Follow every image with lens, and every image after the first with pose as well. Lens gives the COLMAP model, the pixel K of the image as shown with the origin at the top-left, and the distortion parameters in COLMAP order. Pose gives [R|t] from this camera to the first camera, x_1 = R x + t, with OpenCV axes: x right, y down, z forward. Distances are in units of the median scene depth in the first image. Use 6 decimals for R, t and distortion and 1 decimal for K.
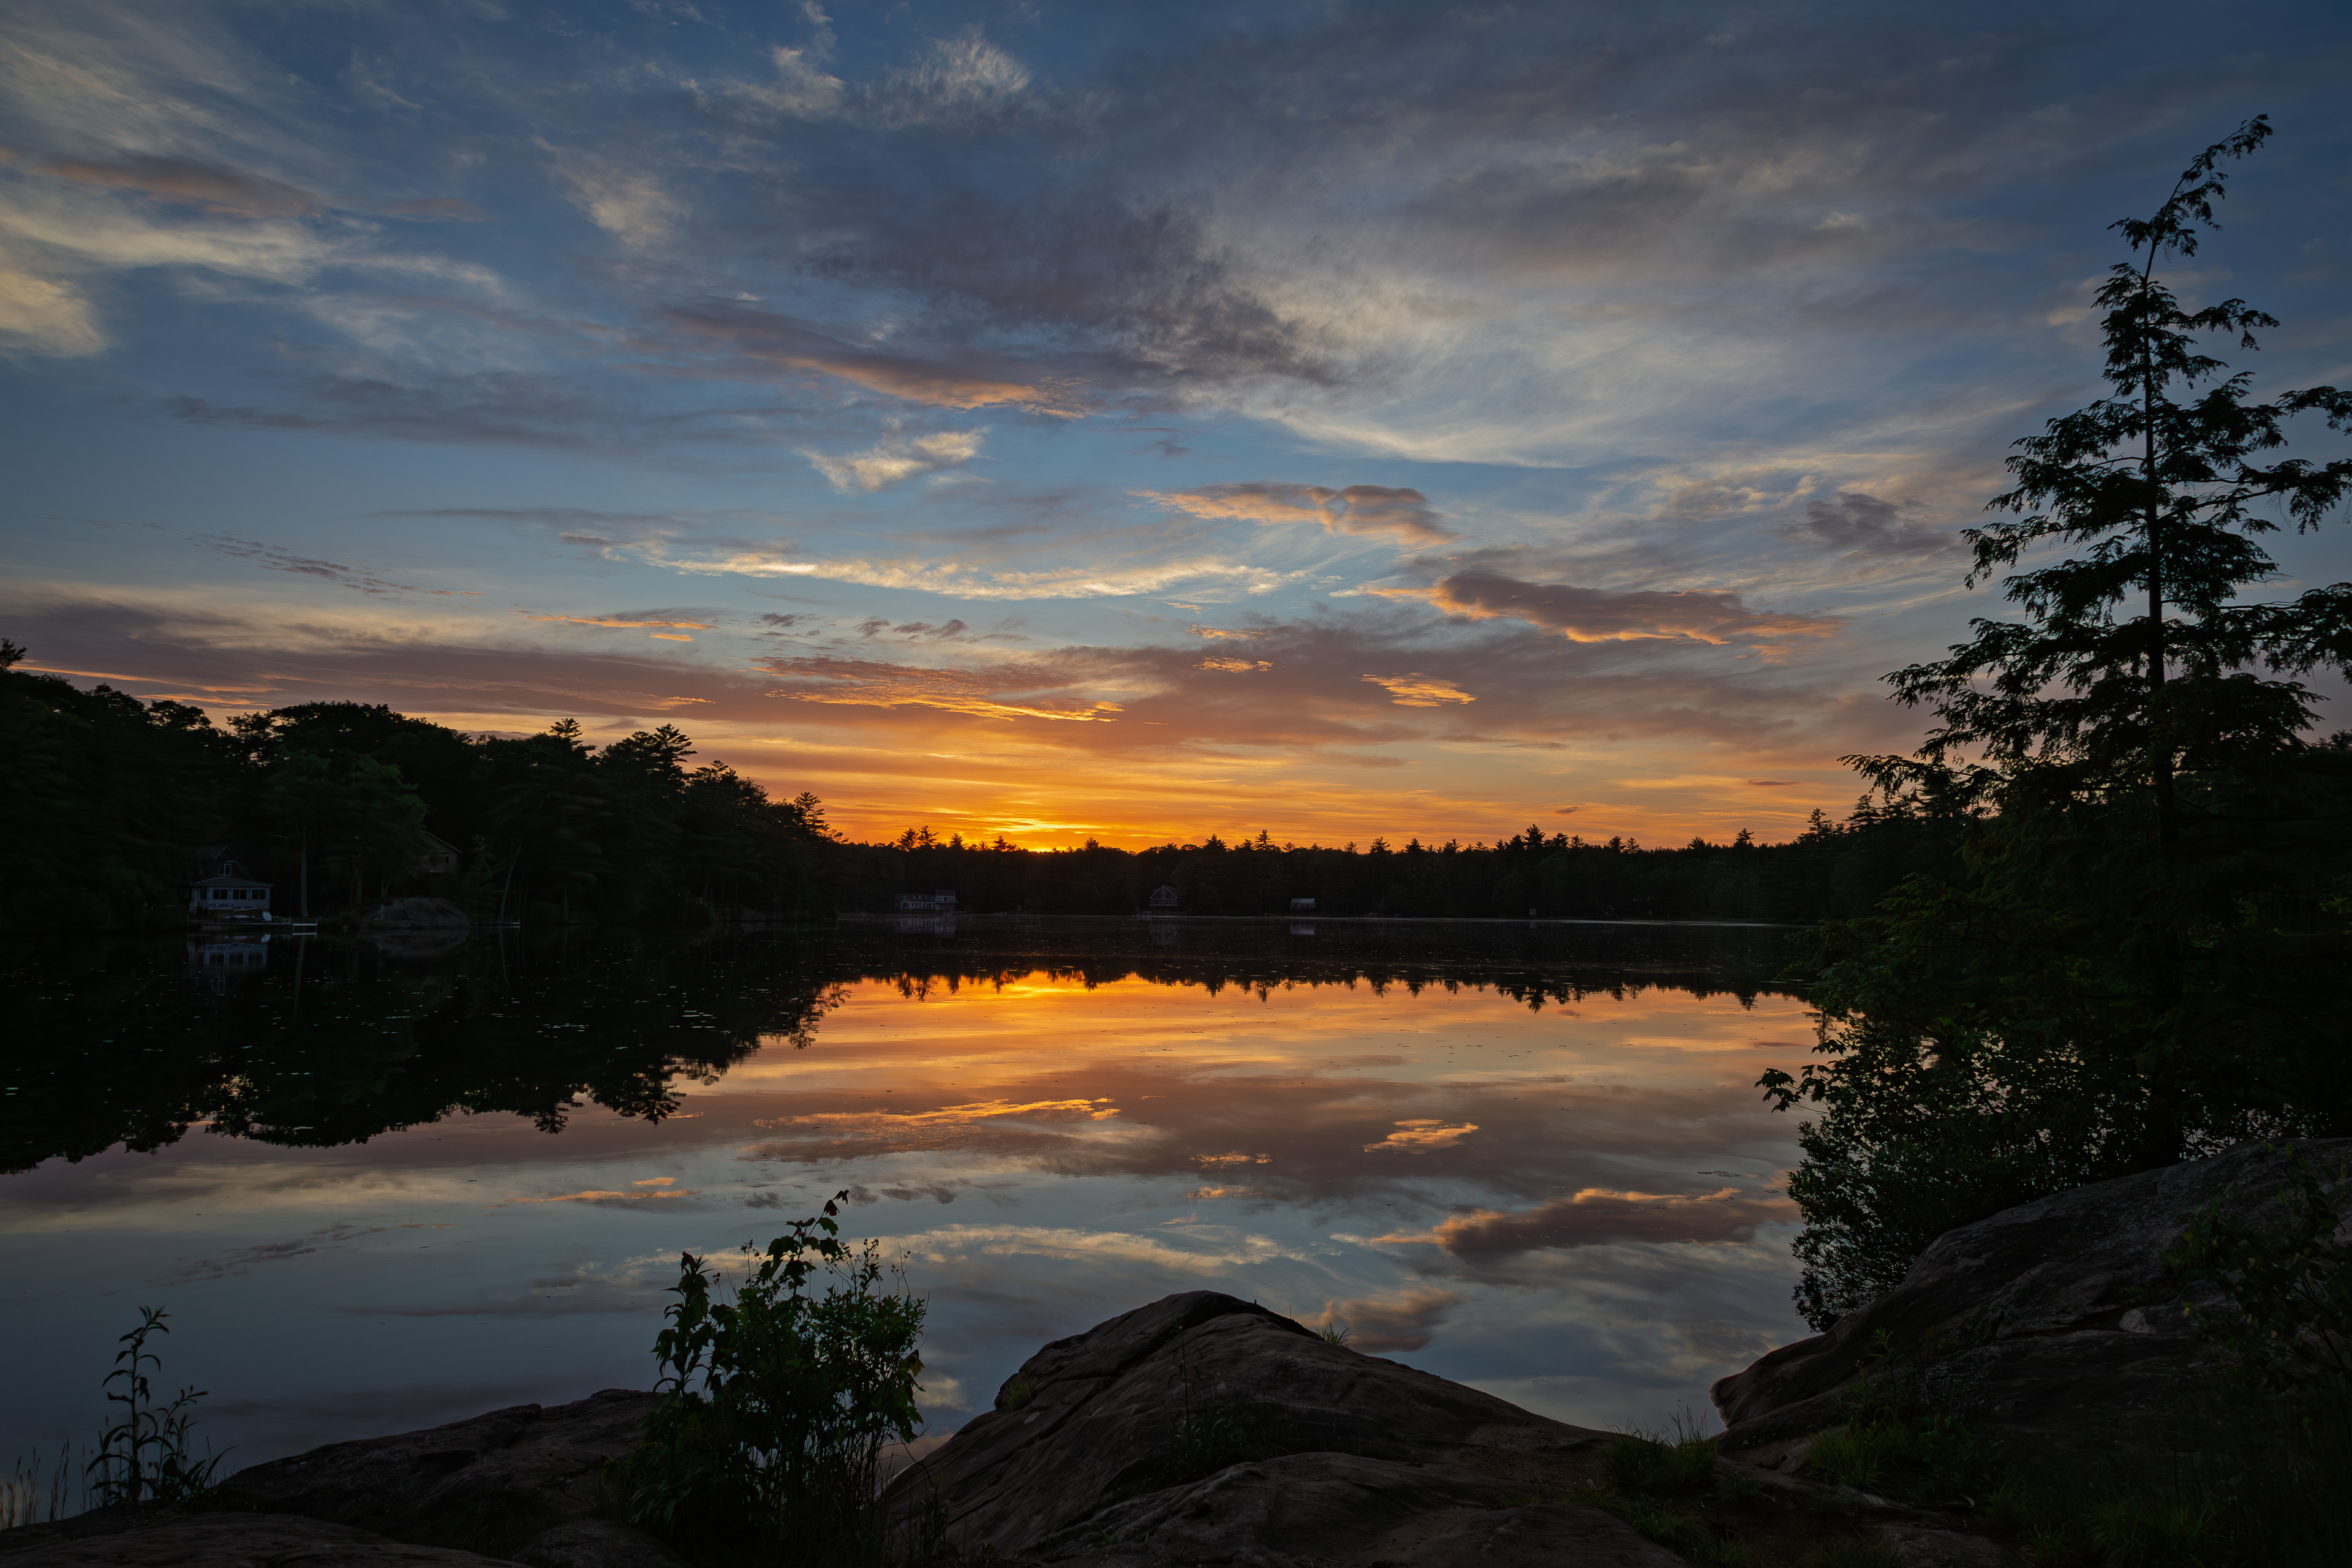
lens RADIAL K [[1686.8, 0, 1180.1], [0, 1686.8, 766.3], [0, 0, 1]] dist [0.027198, 0.007608]
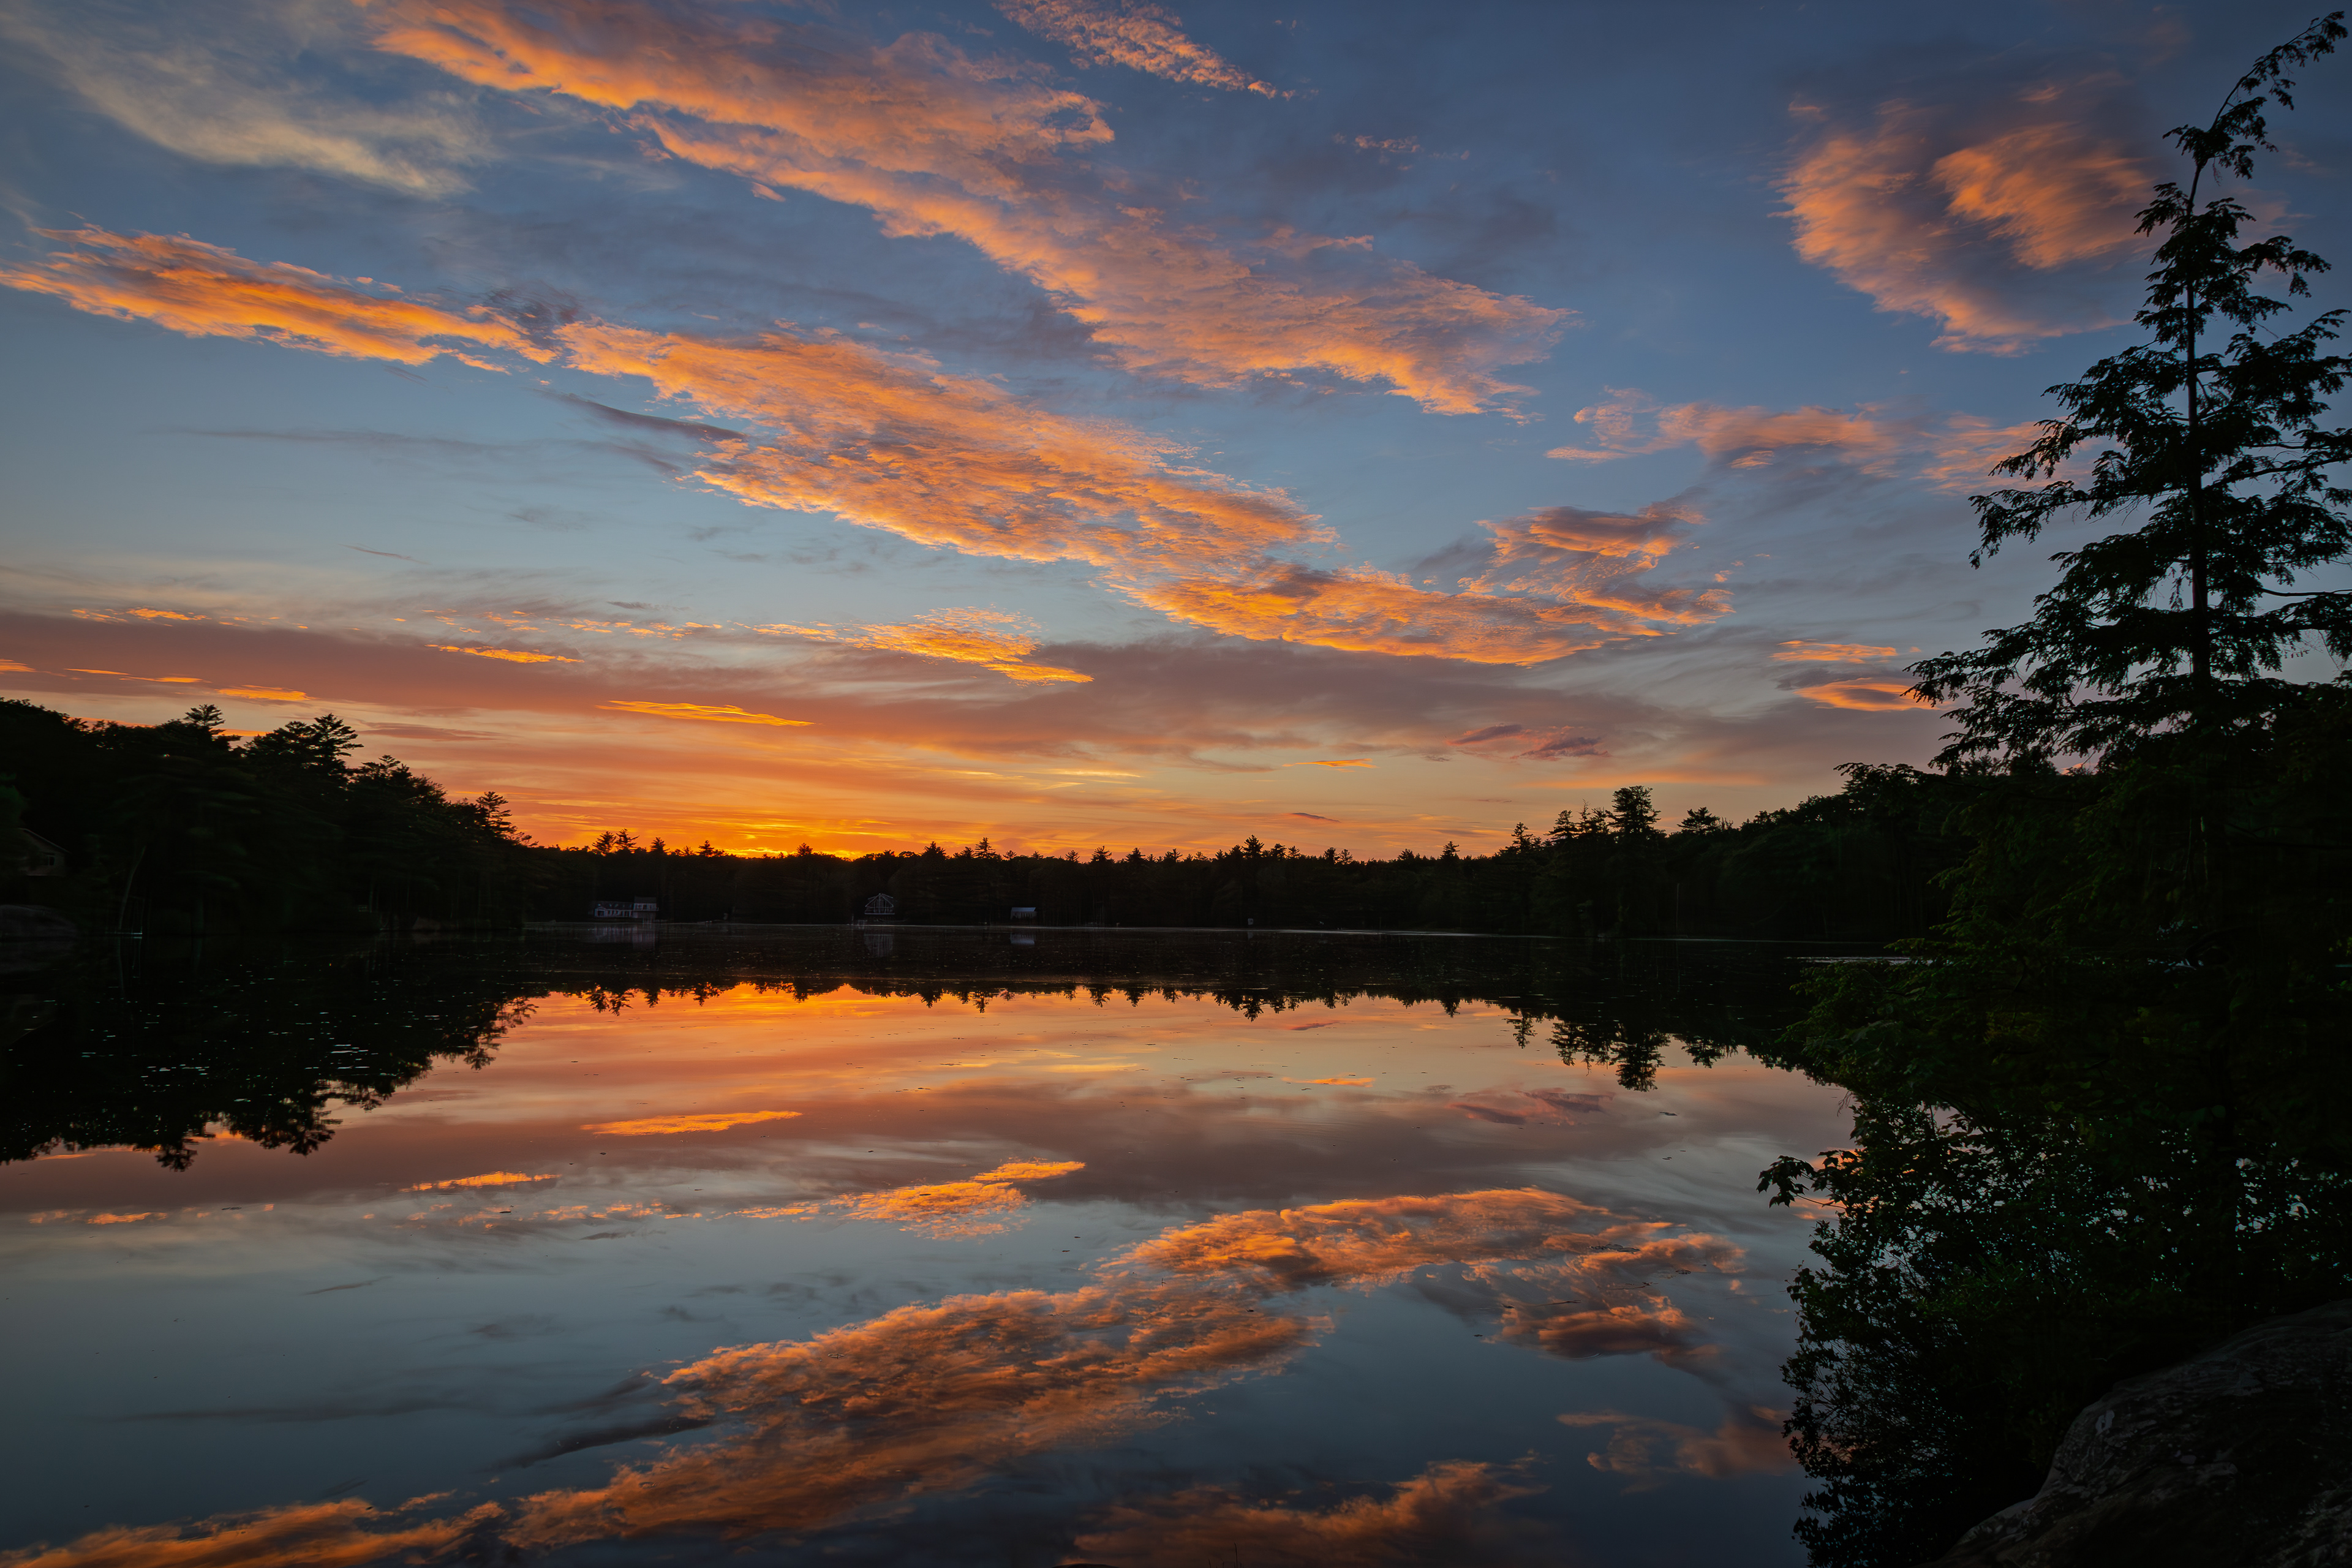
lens RADIAL K [[1686.8, 0, 1209.5], [0, 1686.8, 773.7], [0, 0, 1]] dist [0.027198, 0.007608]
pose [[0.983102, 0.018467, 0.182122, -0.003644], [-0.018366, 0.999829, -0.002237, 0.000392], [-0.182132, -0.001146, 0.983273, 0.015858]]
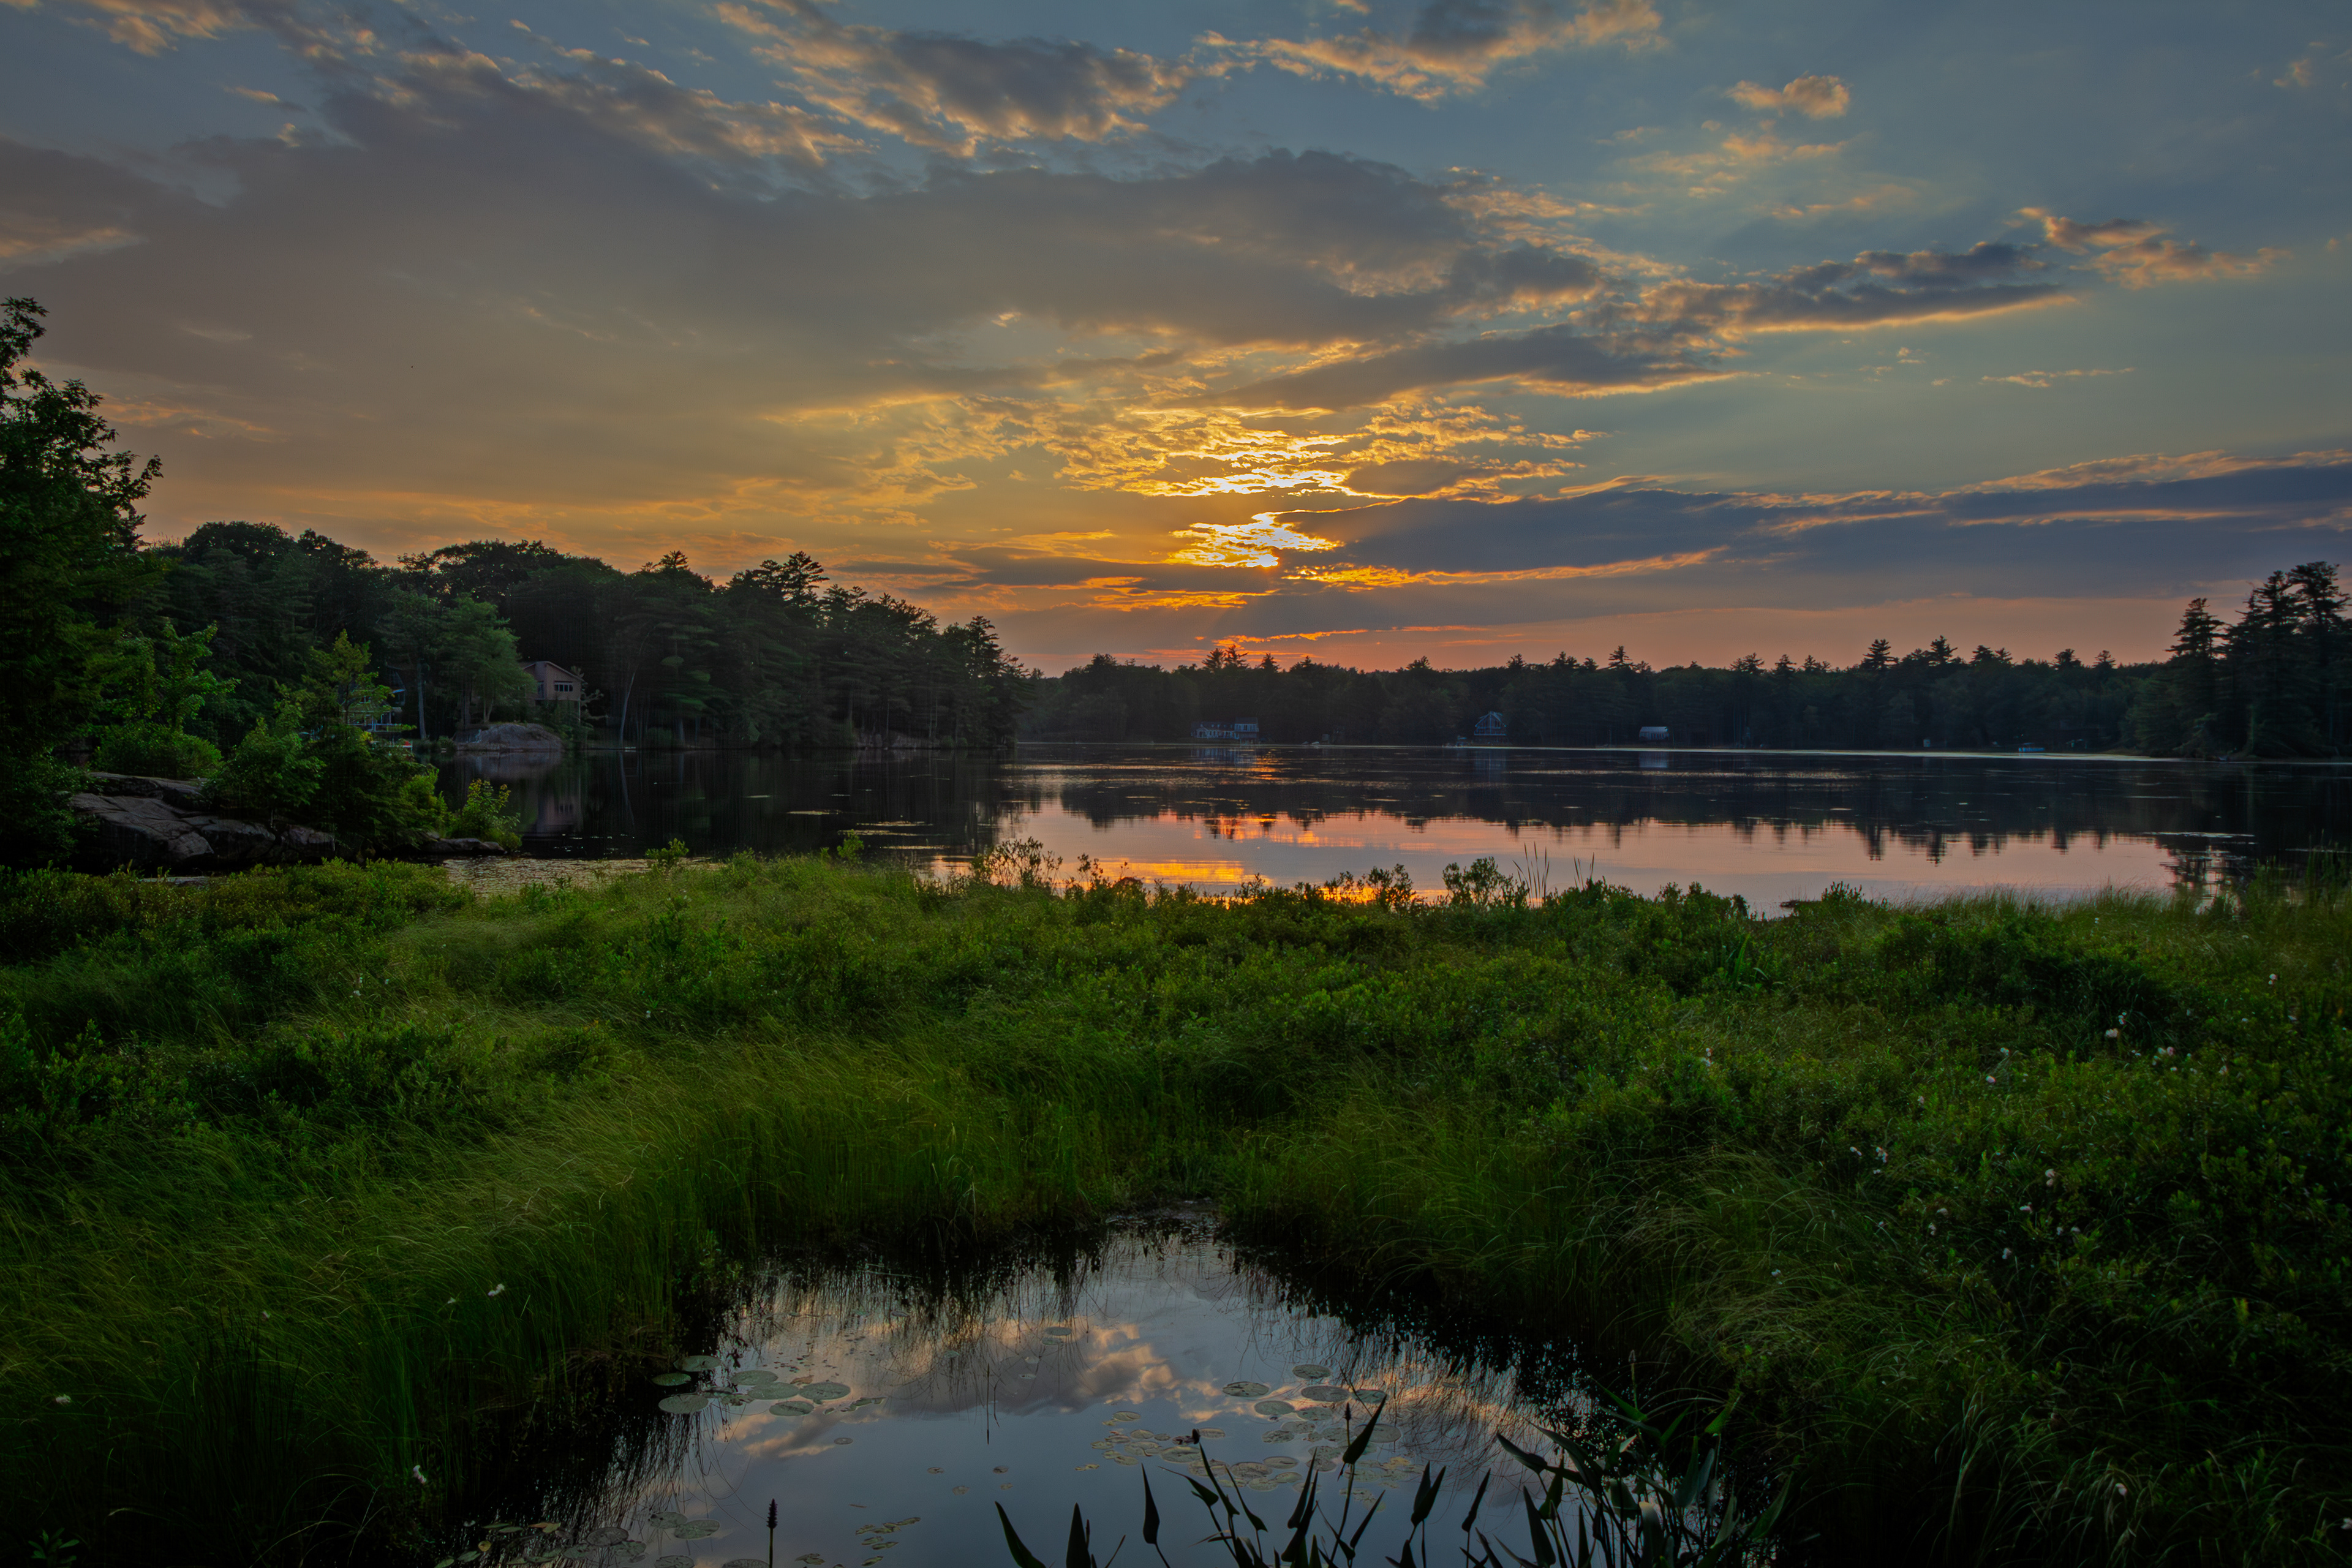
lens RADIAL K [[2015.5, 0, 1122.2], [0, 2015.5, 798.9], [0, 0, 1]] dist [0.006206, -0.011809]
pose [[0.959605, 0.010241, -0.281164, 0.218370], [0.021639, 0.993691, 0.110049, -0.006619], [0.280517, -0.111687, 0.953329, -0.102635]]
